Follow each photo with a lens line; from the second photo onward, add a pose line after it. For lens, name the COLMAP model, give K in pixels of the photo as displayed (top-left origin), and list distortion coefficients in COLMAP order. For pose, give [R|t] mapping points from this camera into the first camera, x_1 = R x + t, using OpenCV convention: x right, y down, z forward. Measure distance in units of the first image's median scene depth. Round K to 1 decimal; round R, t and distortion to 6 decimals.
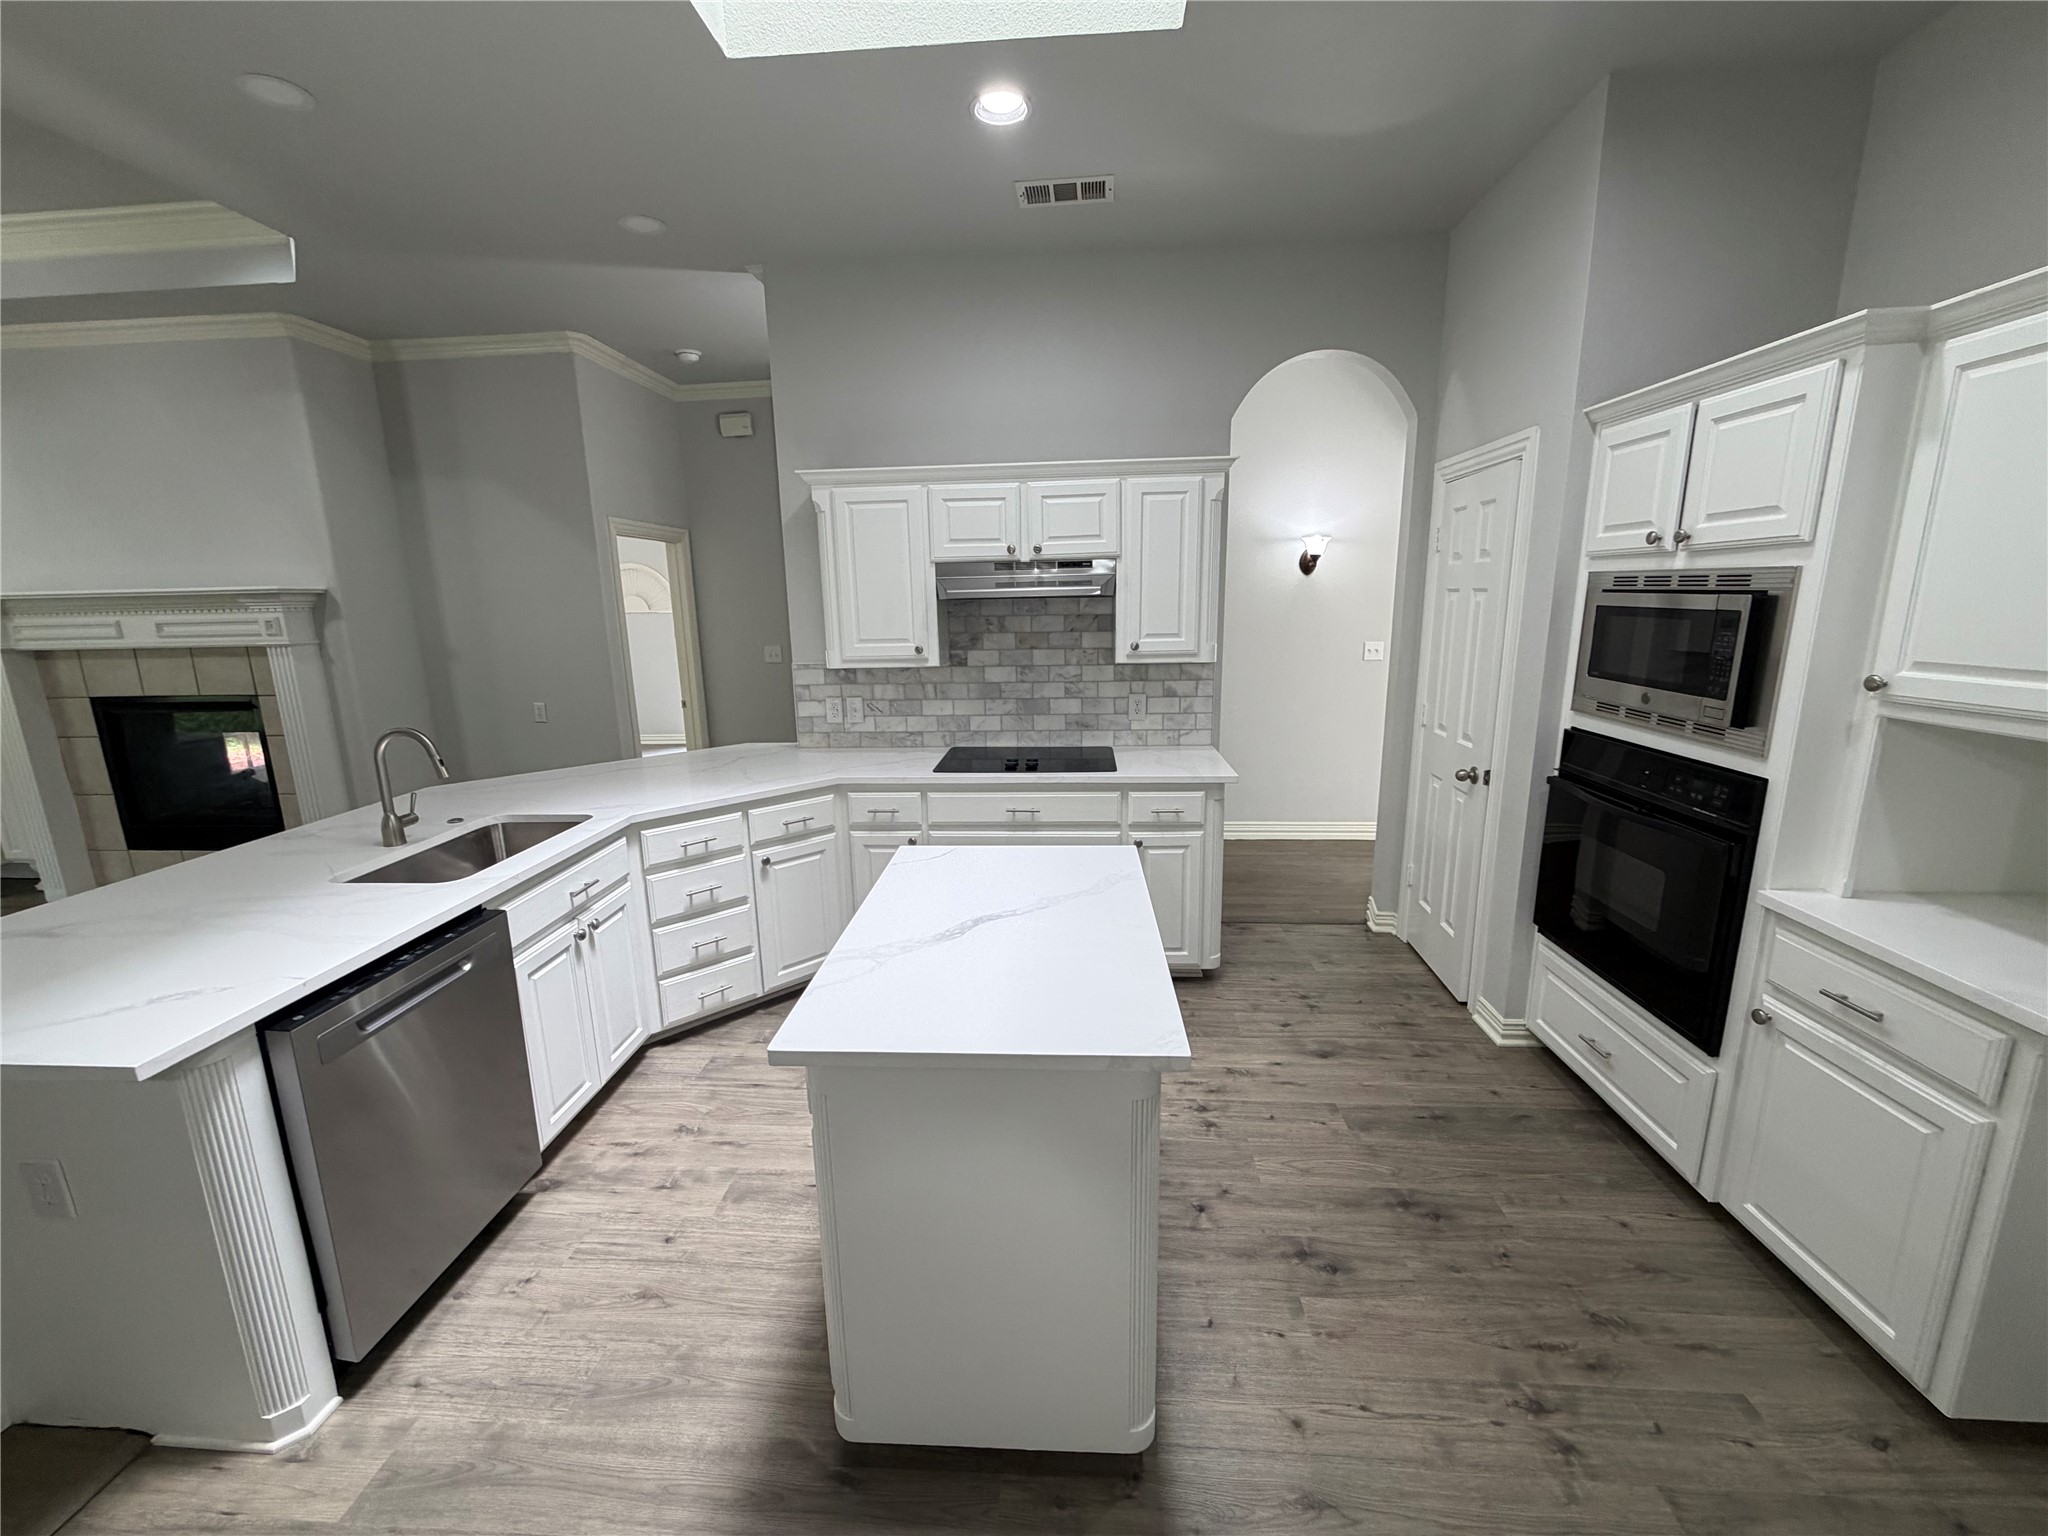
lens RADIAL K [[819.2, 0, 1017.6], [0, 819.2, 768.1], [0, 0, 1]] dist [0.001538, -0.000184]
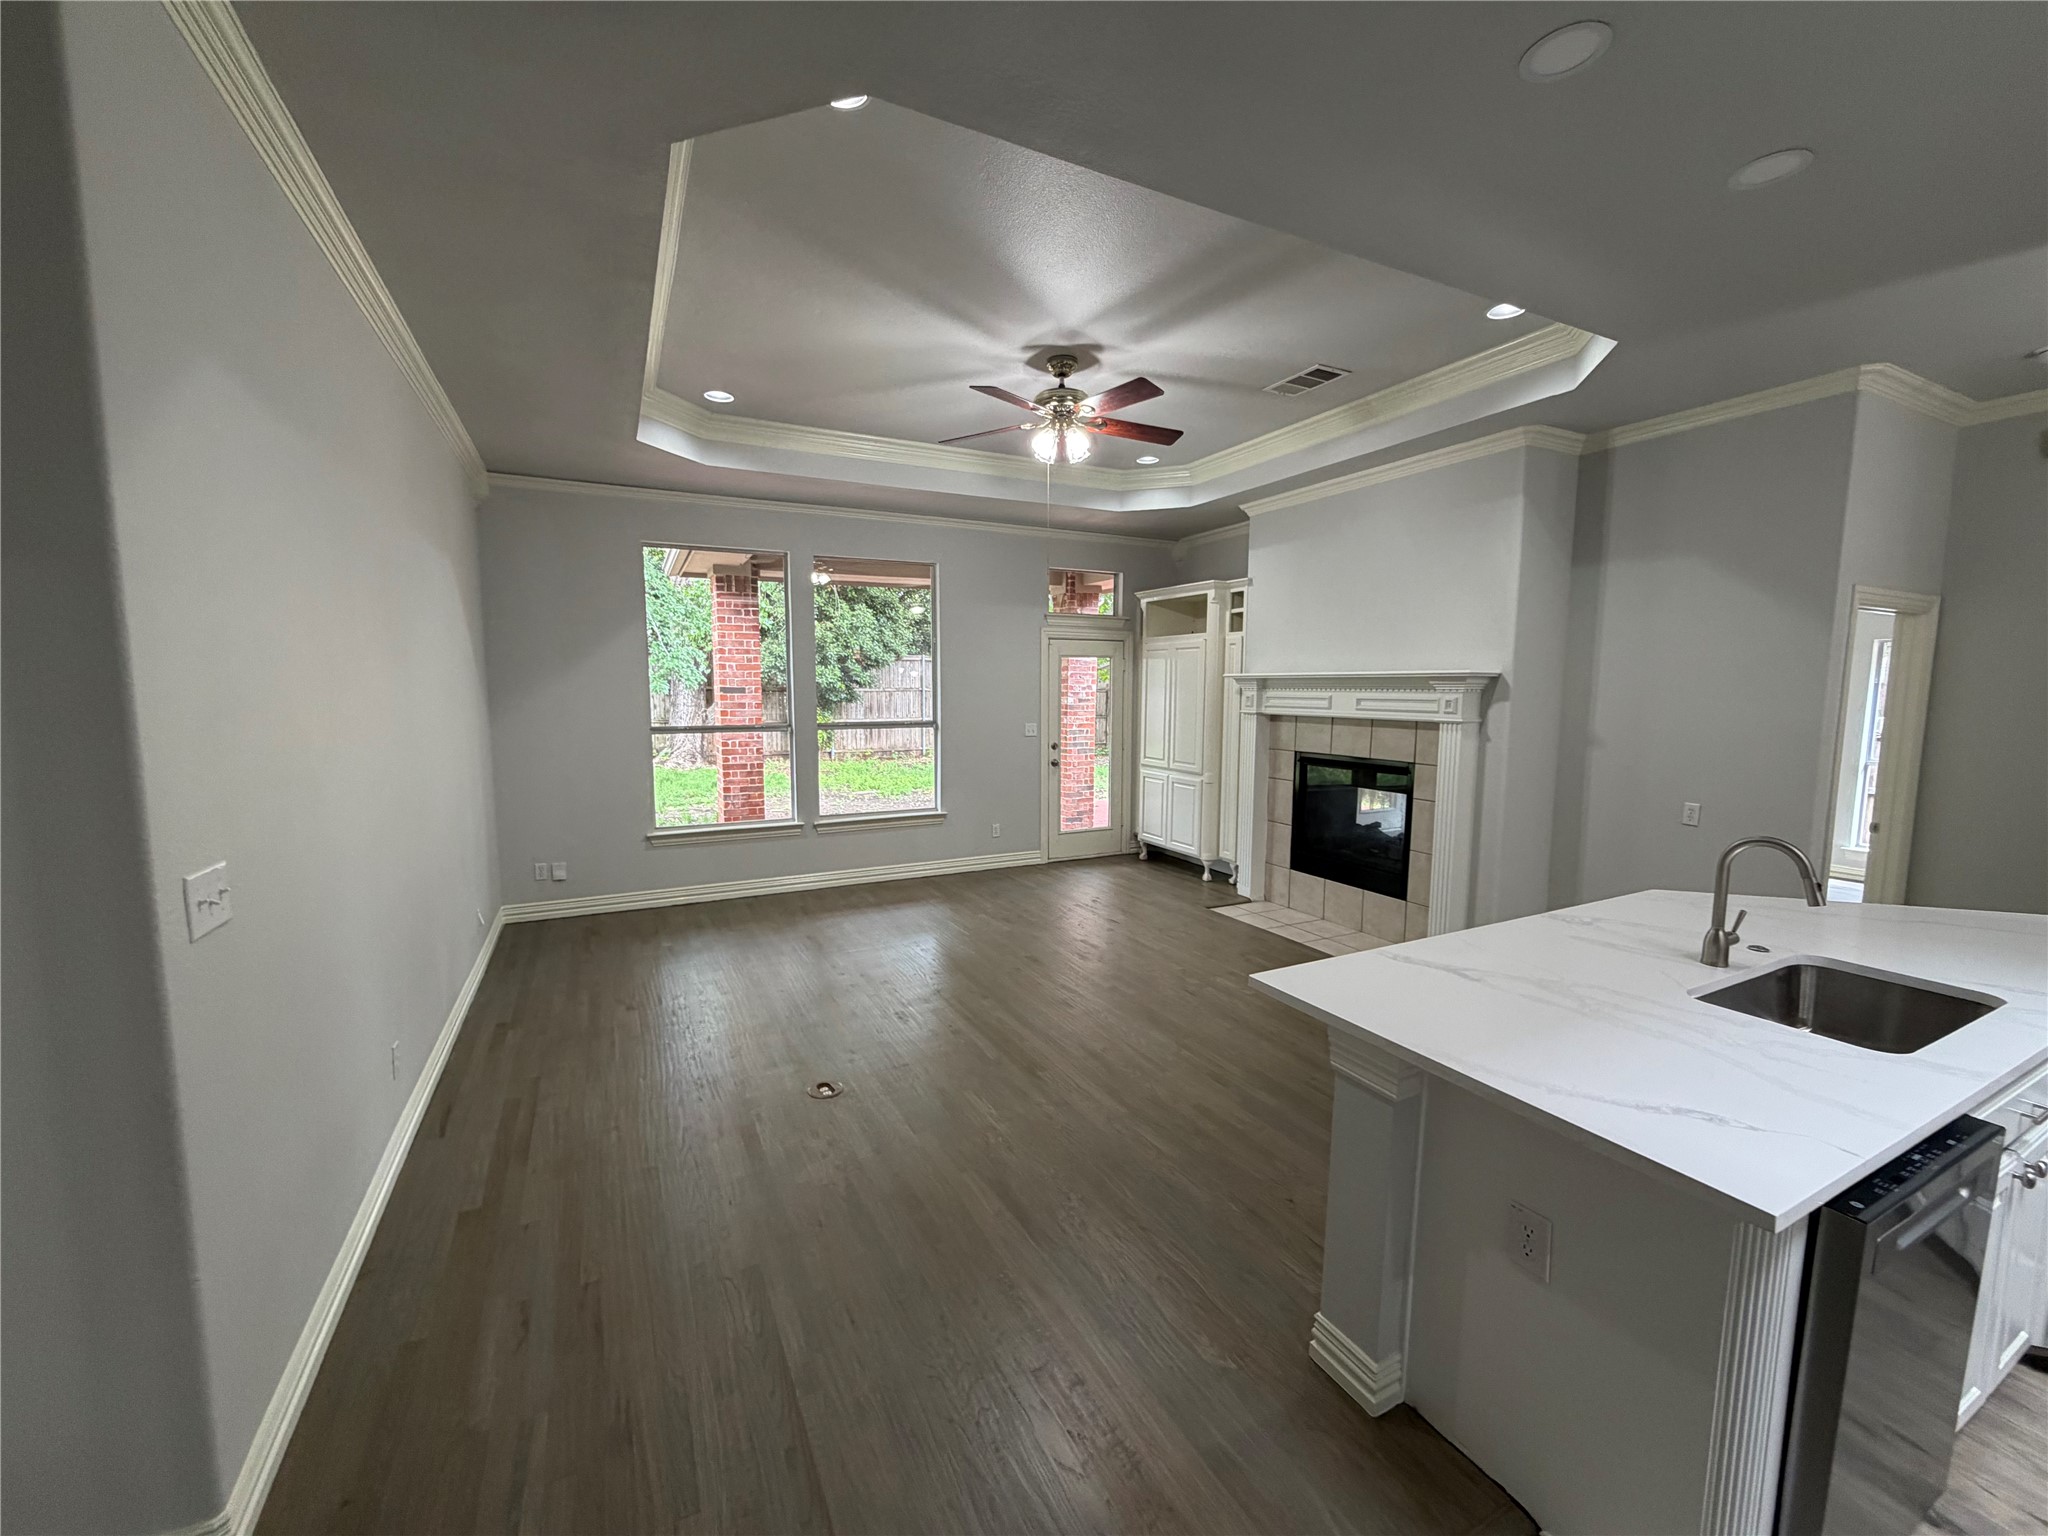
lens RADIAL K [[819.2, 0, 1018.8], [0, 819.2, 771.9], [0, 0, 1]] dist [0.001538, -0.000184]
pose [[0.514259, 0.113395, -0.850106, -0.311568], [-0.189926, 0.981667, 0.016051, 0.013458], [0.836341, 0.153203, 0.526368, -0.087913]]
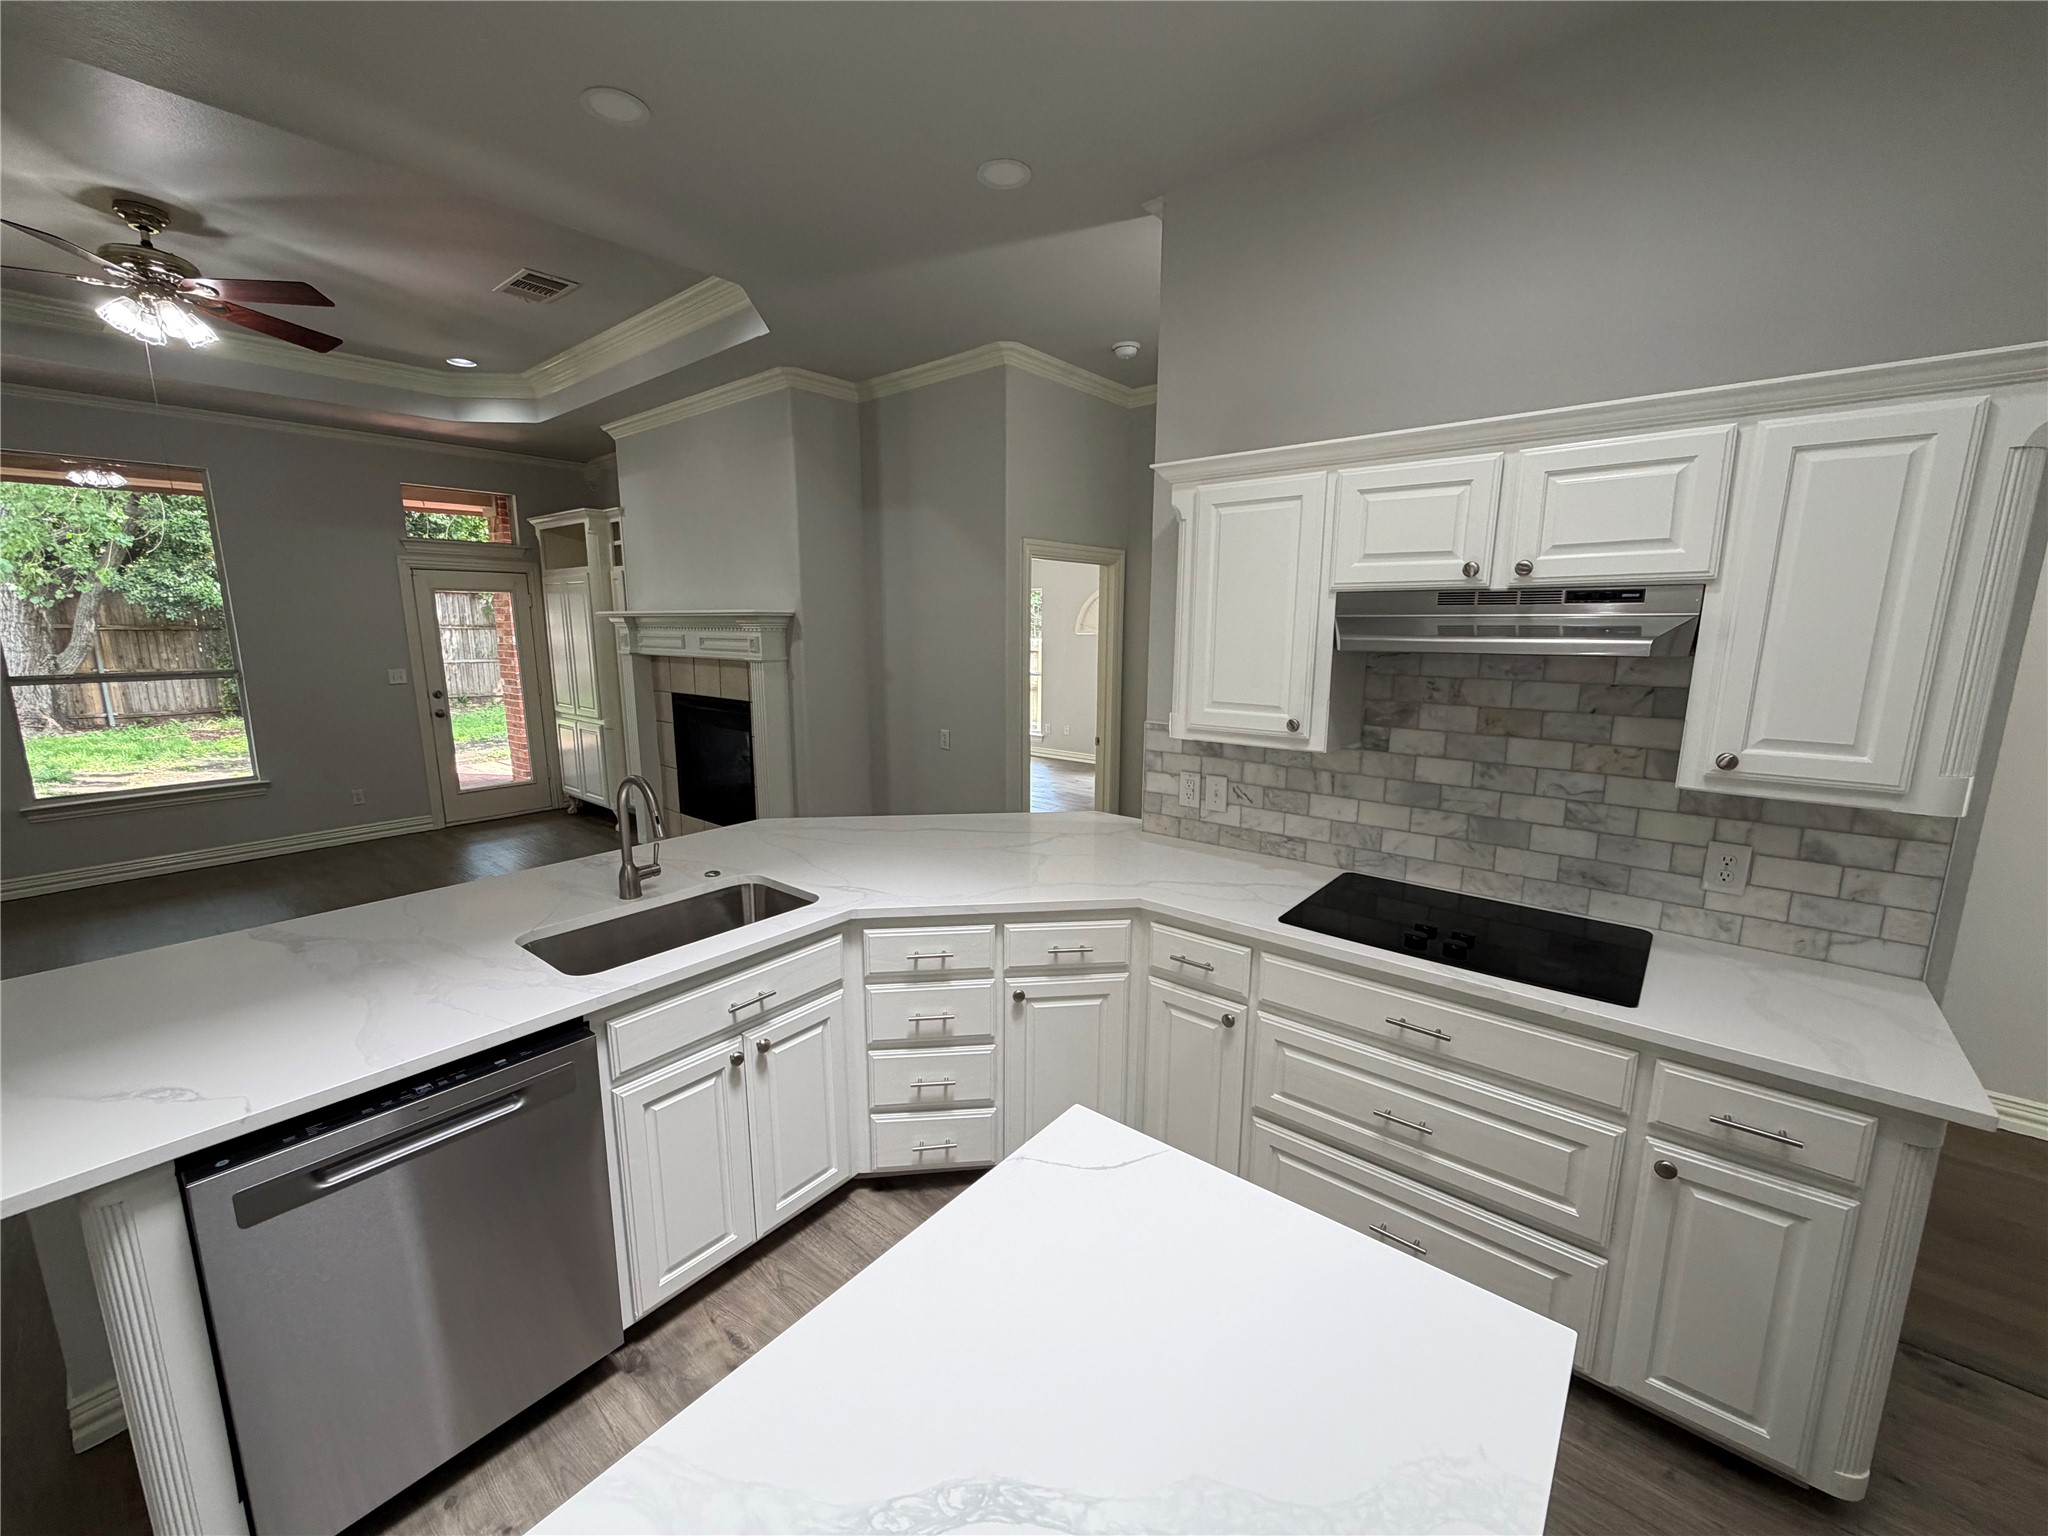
lens RADIAL K [[819.2, 0, 1019.5], [0, 819.2, 769.1], [0, 0, 1]] dist [0.001538, -0.000184]
pose [[0.809326, 0.126941, -0.573478, 0.083899], [-0.138394, 0.990090, 0.023848, -0.099065], [0.570822, 0.060065, 0.818874, 0.358915]]
